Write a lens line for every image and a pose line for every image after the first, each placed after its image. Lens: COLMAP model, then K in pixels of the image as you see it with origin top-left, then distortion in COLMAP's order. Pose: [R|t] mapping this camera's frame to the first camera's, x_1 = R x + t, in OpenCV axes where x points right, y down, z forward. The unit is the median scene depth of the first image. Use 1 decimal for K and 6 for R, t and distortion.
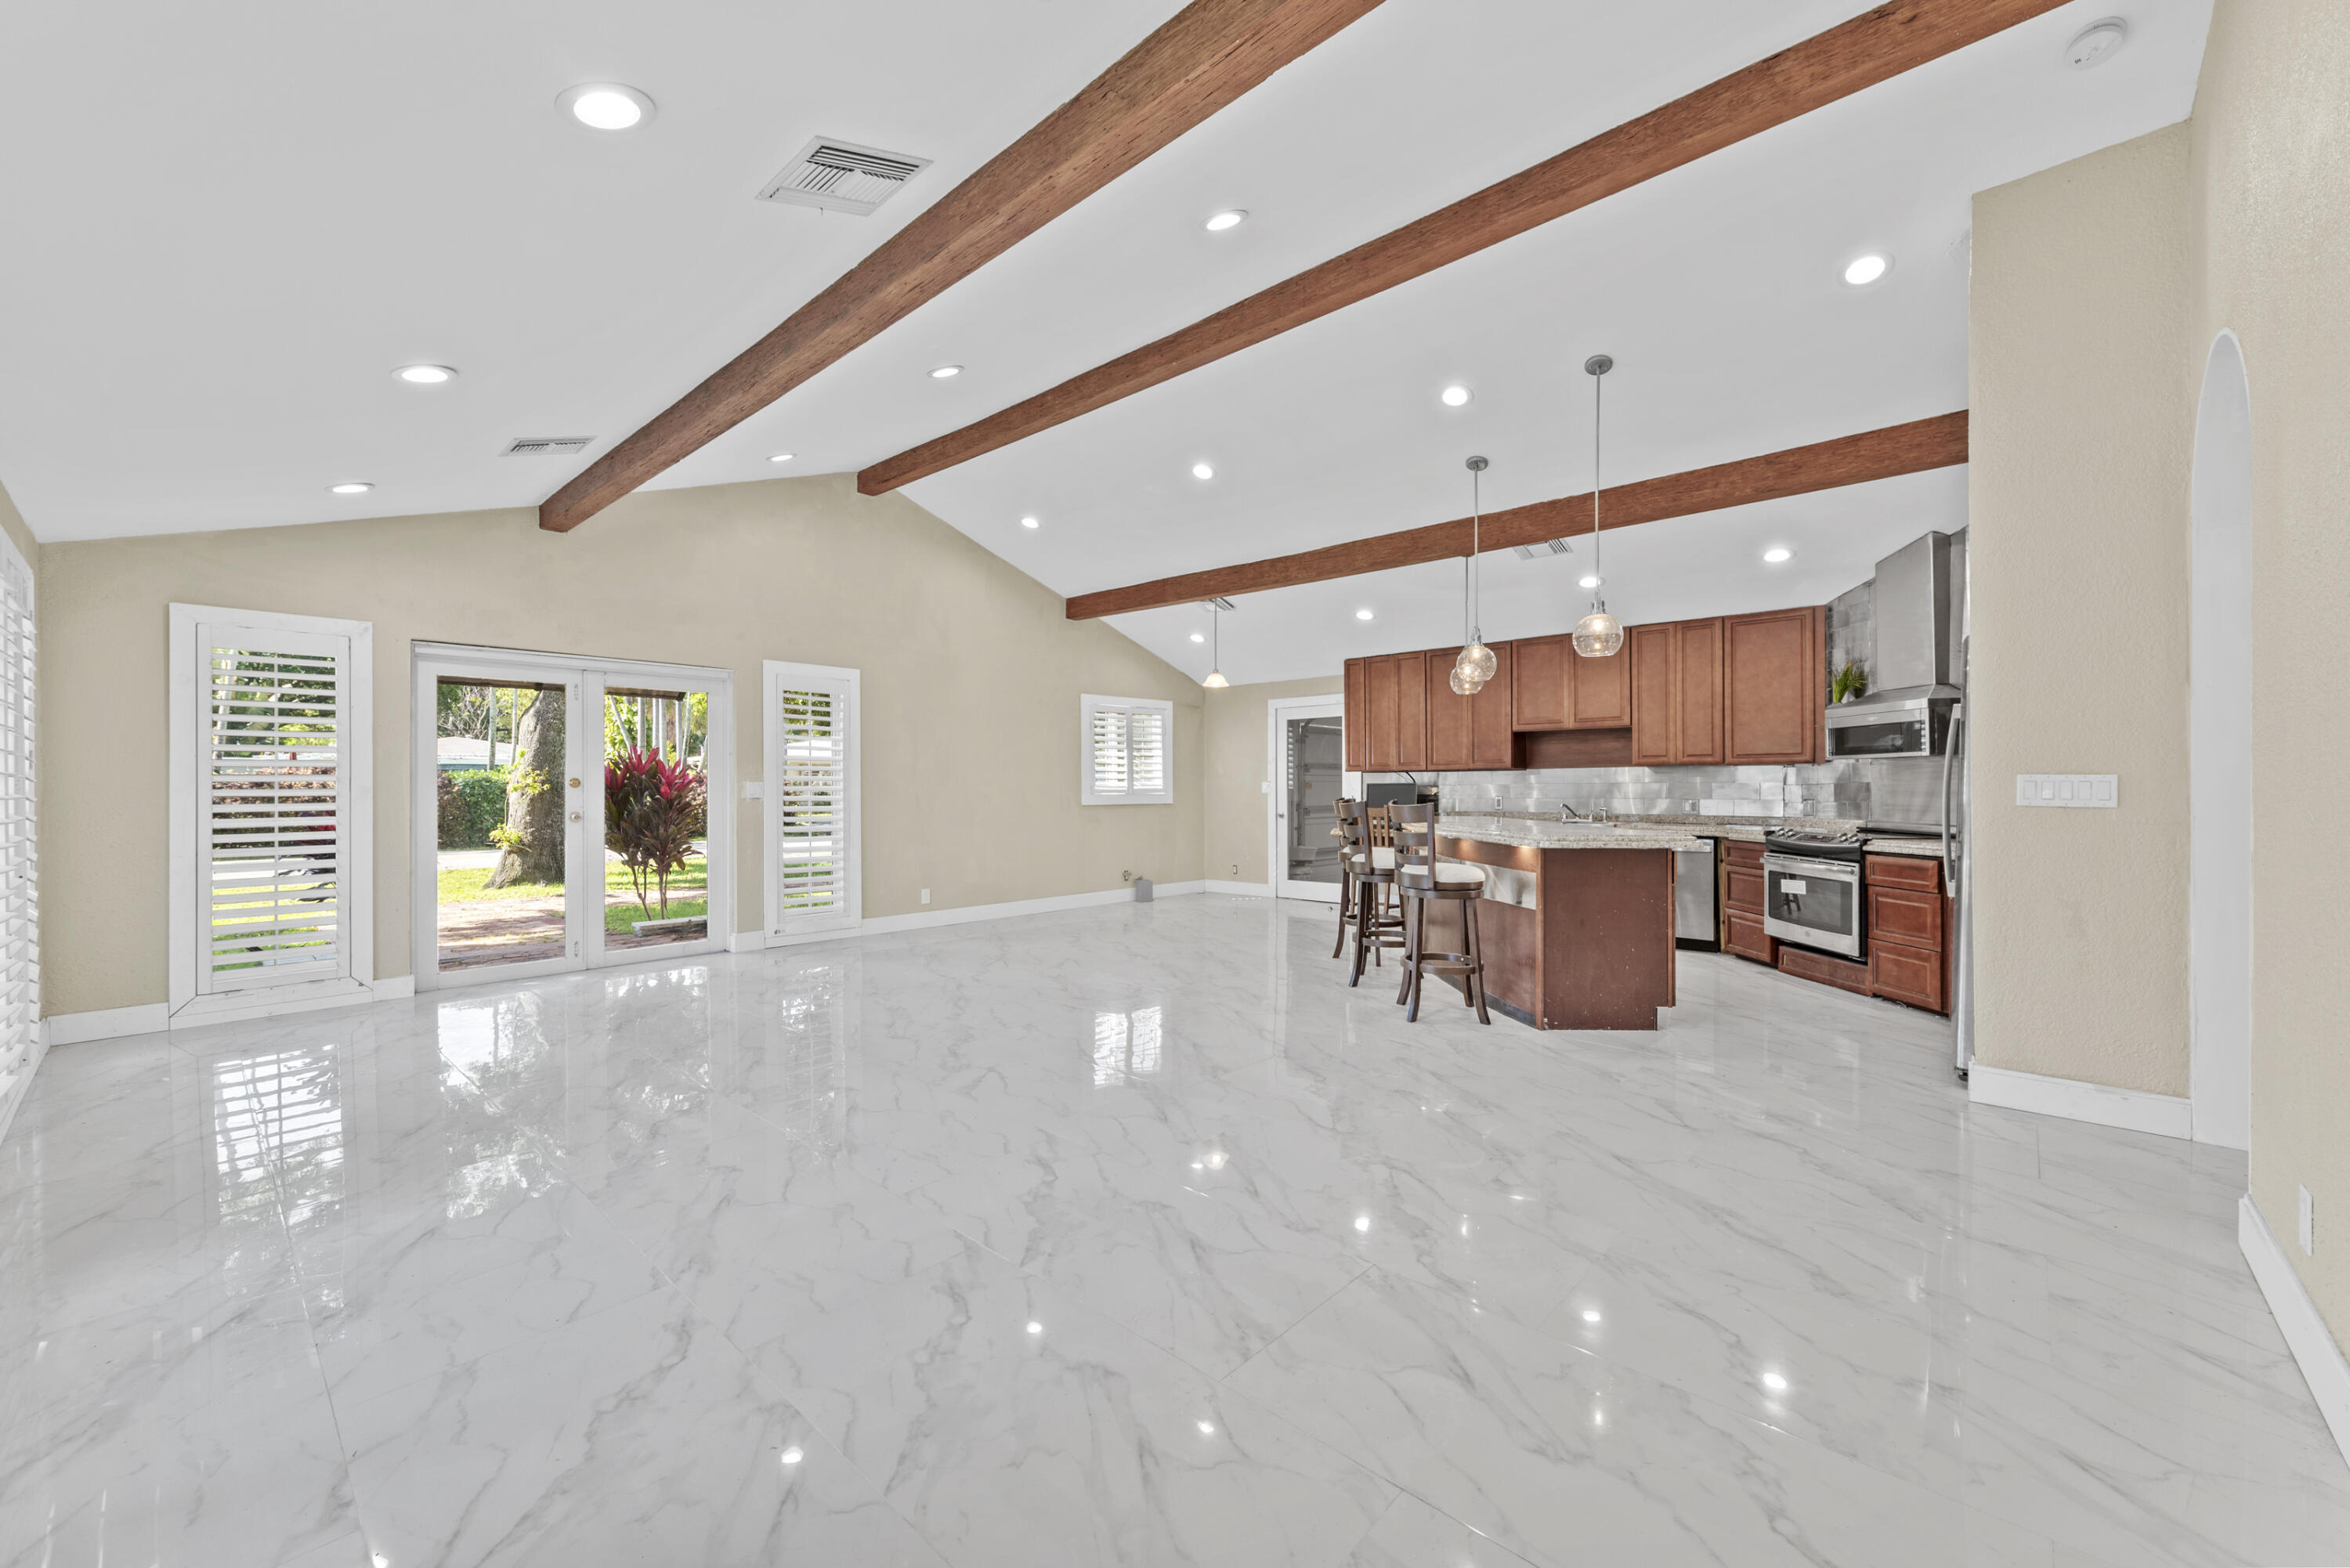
lens RADIAL K [[915.1, 0, 1180.8], [0, 915.1, 786.0], [0, 0, 1]] dist [-0.002005, -0.000630]
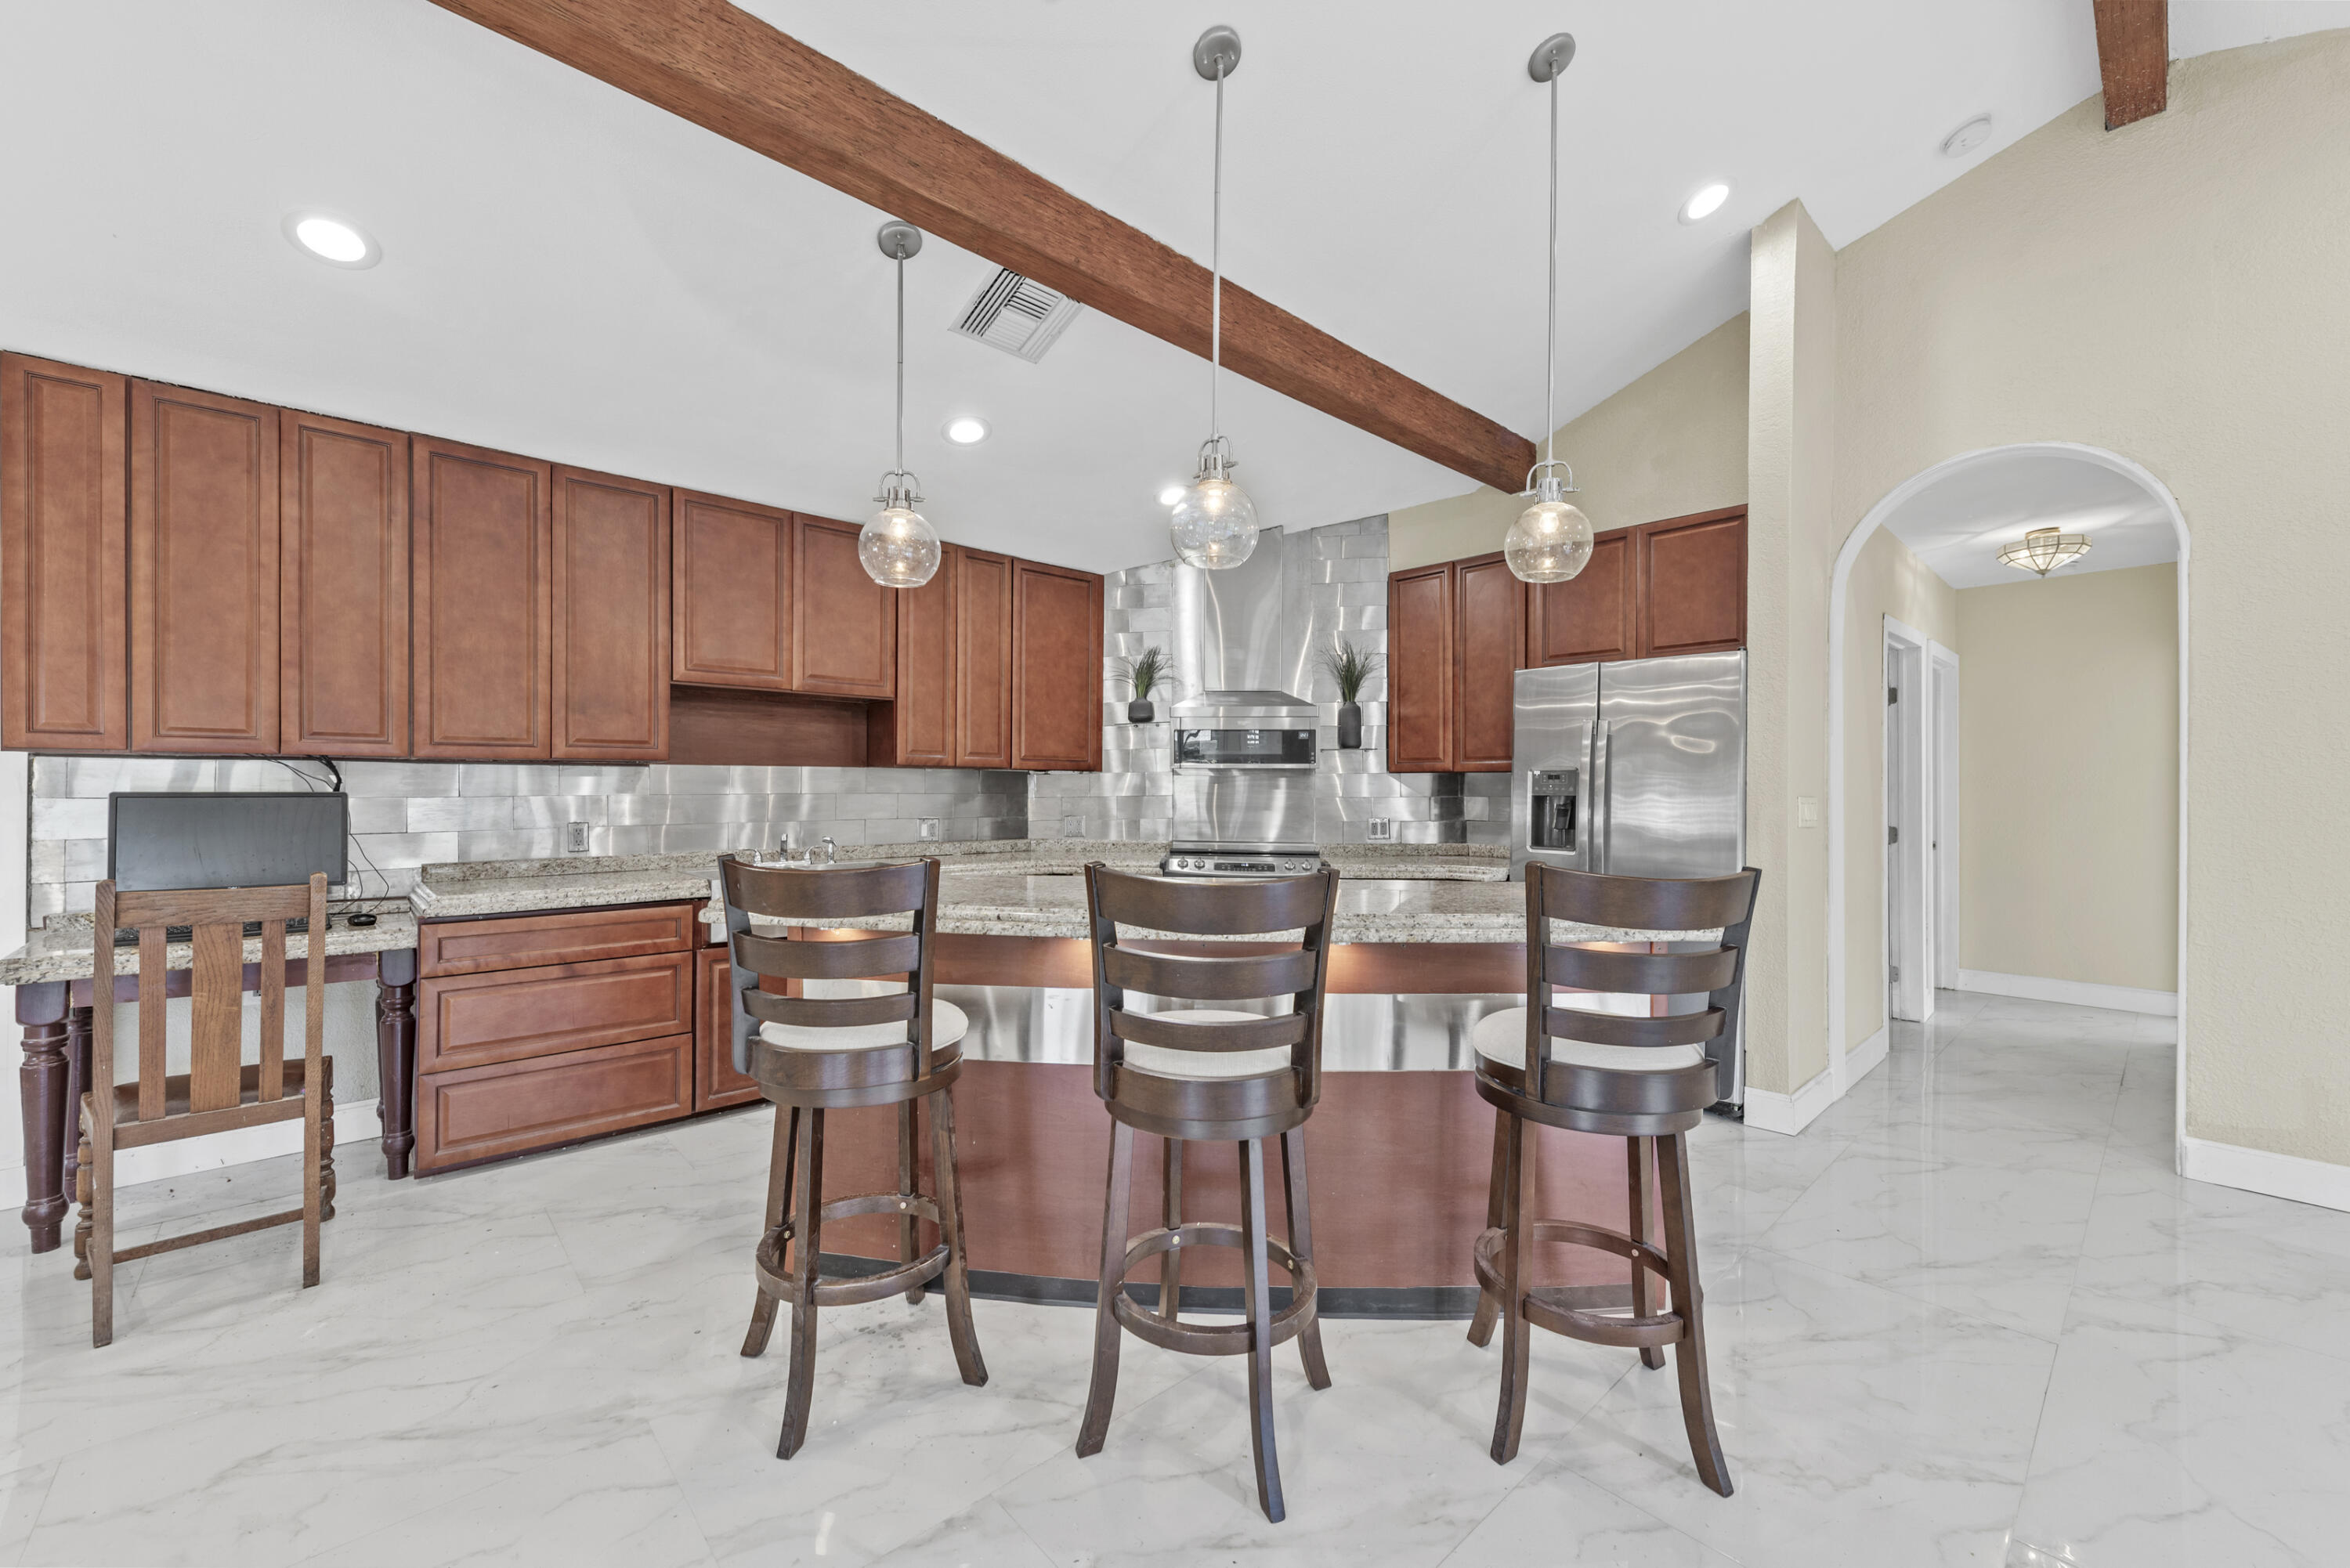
lens RADIAL K [[915.1, 0, 1168.4], [0, 915.1, 786.7], [0, 0, 1]] dist [-0.002005, -0.000630]
pose [[0.094926, 0.005941, 0.995467, -0.077698], [-0.006858, 0.999962, -0.005314, -0.007017], [-0.995461, -0.006323, 0.094963, 0.760338]]
